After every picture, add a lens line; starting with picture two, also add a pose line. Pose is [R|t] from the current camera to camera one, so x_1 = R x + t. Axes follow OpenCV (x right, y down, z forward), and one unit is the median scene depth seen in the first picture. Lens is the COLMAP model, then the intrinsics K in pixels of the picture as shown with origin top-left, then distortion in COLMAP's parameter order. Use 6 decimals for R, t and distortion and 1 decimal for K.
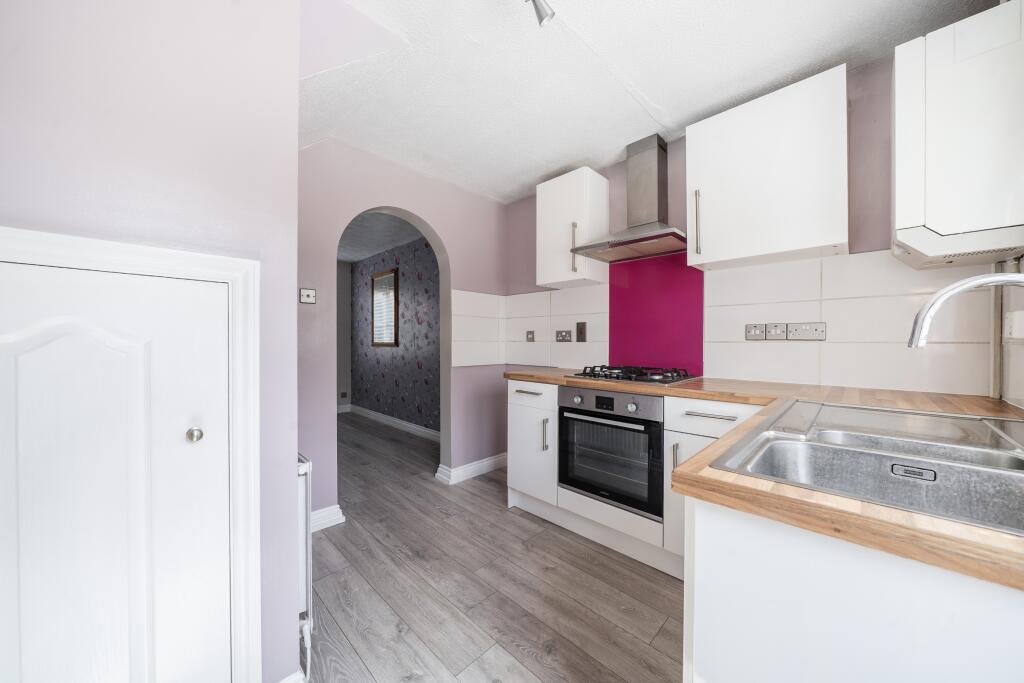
lens RADIAL K [[352.8, 0, 499.8], [0, 352.8, 342.3], [0, 0, 1]] dist [-0.000006, 0.000003]
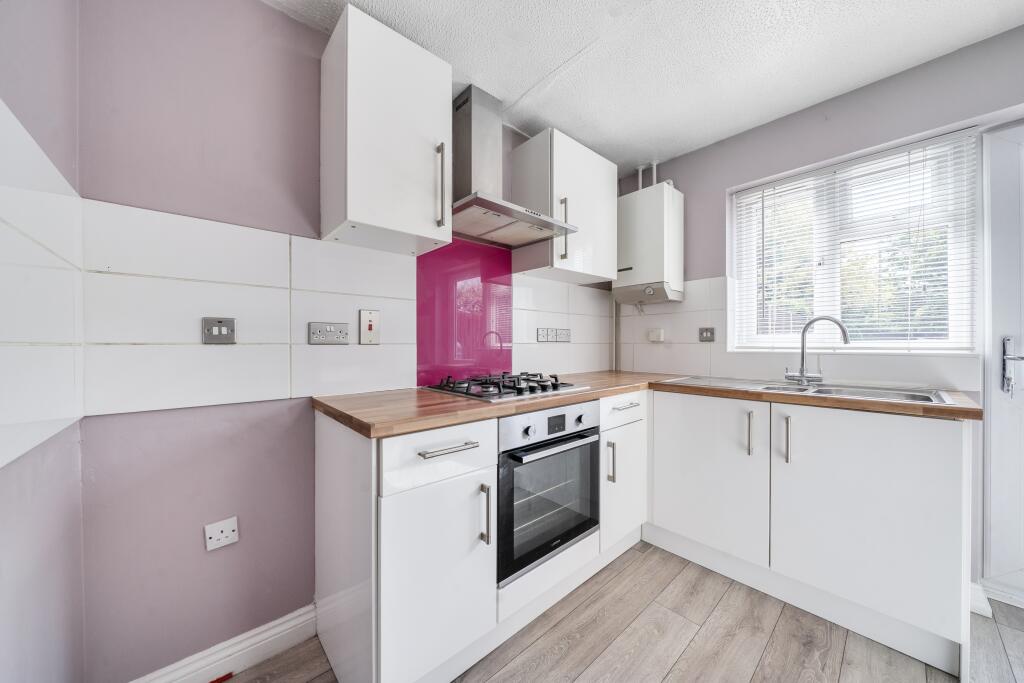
lens RADIAL K [[353.4, 0, 512.1], [0, 353.4, 344.9], [0, 0, 1]] dist [0.000139, 0.000016]
pose [[0.040835, -0.005910, 0.999148, -0.486016], [0.006126, 0.999965, 0.005664, -0.003372], [-0.999147, 0.005890, 0.040870, 1.110542]]
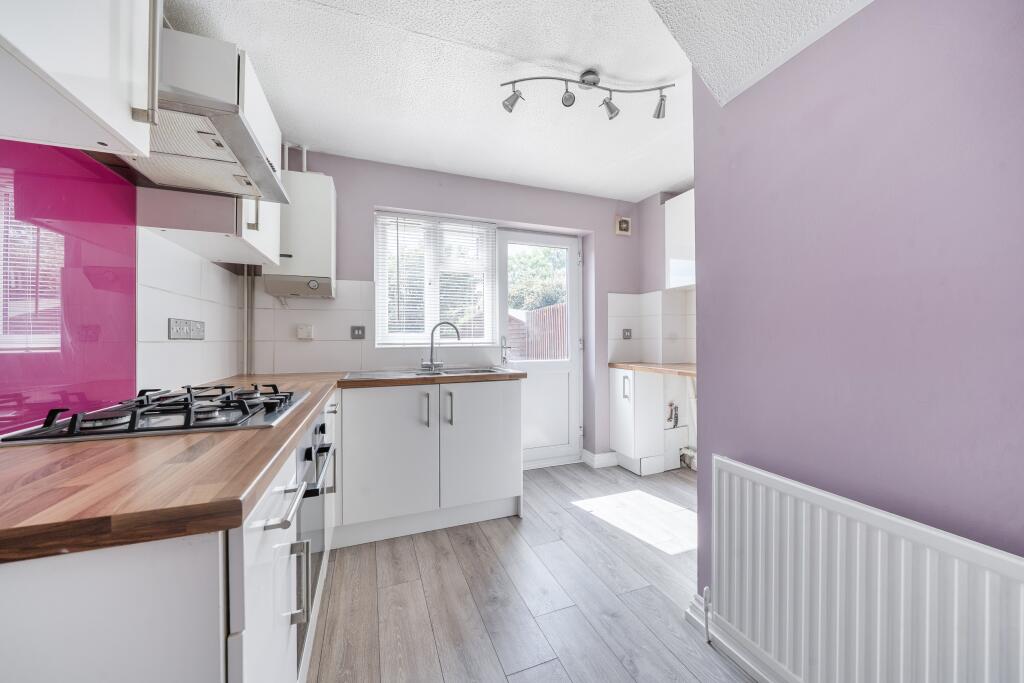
lens RADIAL K [[360.5, 0, 501.3], [0, 360.5, 337.7], [0, 0, 1]] dist [-0.000003, -0.000053]
pose [[-0.911514, 0.005069, 0.411238, -0.275776], [0.005524, 0.999985, -0.000084, -0.005141], [-0.411232, 0.002195, -0.911528, 1.503567]]
